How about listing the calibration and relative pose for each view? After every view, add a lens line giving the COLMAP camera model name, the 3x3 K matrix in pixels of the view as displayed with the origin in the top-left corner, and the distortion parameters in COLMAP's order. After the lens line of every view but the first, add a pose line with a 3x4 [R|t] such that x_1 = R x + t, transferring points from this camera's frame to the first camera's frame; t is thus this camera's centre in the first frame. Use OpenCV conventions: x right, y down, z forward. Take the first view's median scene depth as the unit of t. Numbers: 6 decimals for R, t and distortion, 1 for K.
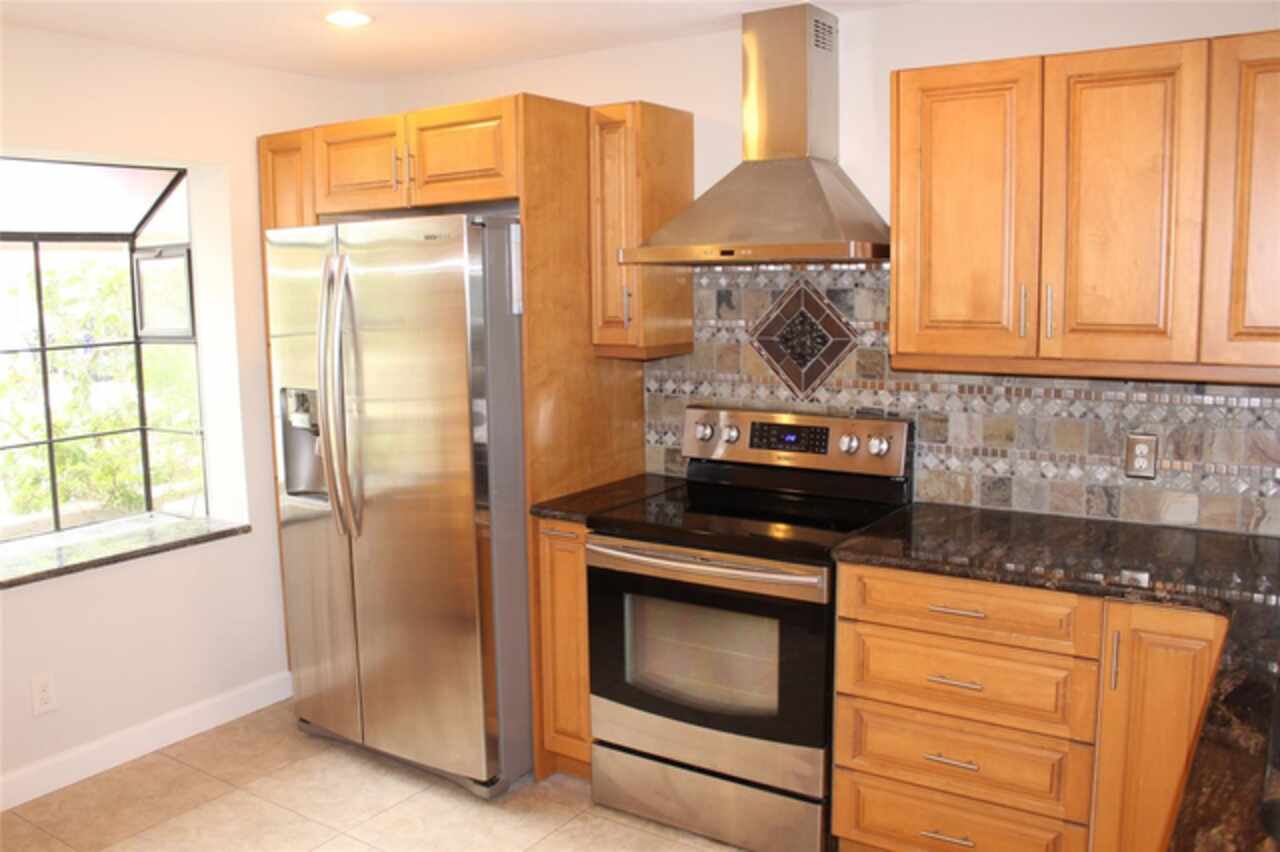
lens RADIAL K [[1074.3, 0, 640.4], [0, 1074.3, 430.6], [0, 0, 1]] dist [-0.141422, 0.115387]
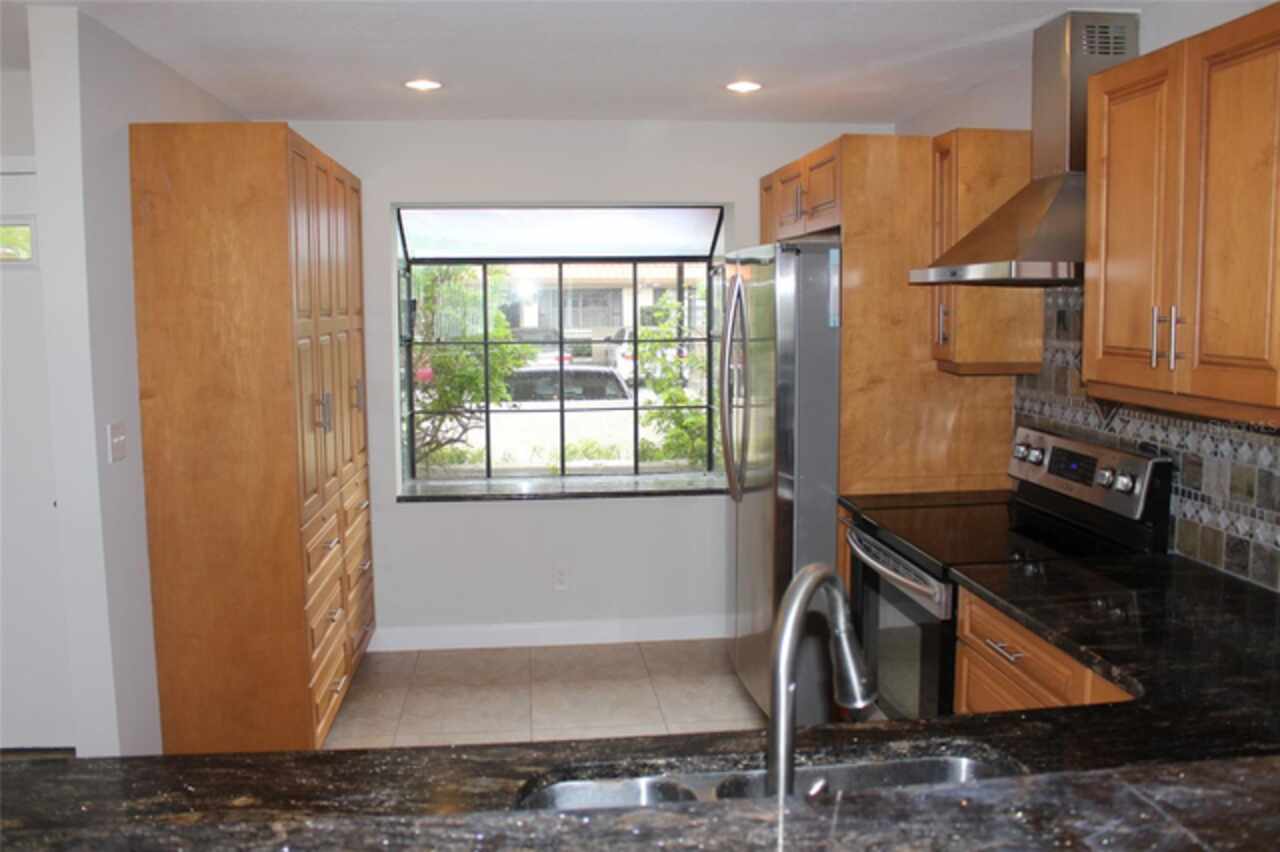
lens RADIAL K [[1074.3, 0, 637.7], [0, 1074.3, 422.8], [0, 0, 1]] dist [-0.141422, 0.115387]
pose [[0.640974, 0.094927, -0.761670, 0.631341], [-0.106336, 0.993736, 0.034363, -0.023478], [0.760161, 0.058968, 0.647053, 0.101835]]
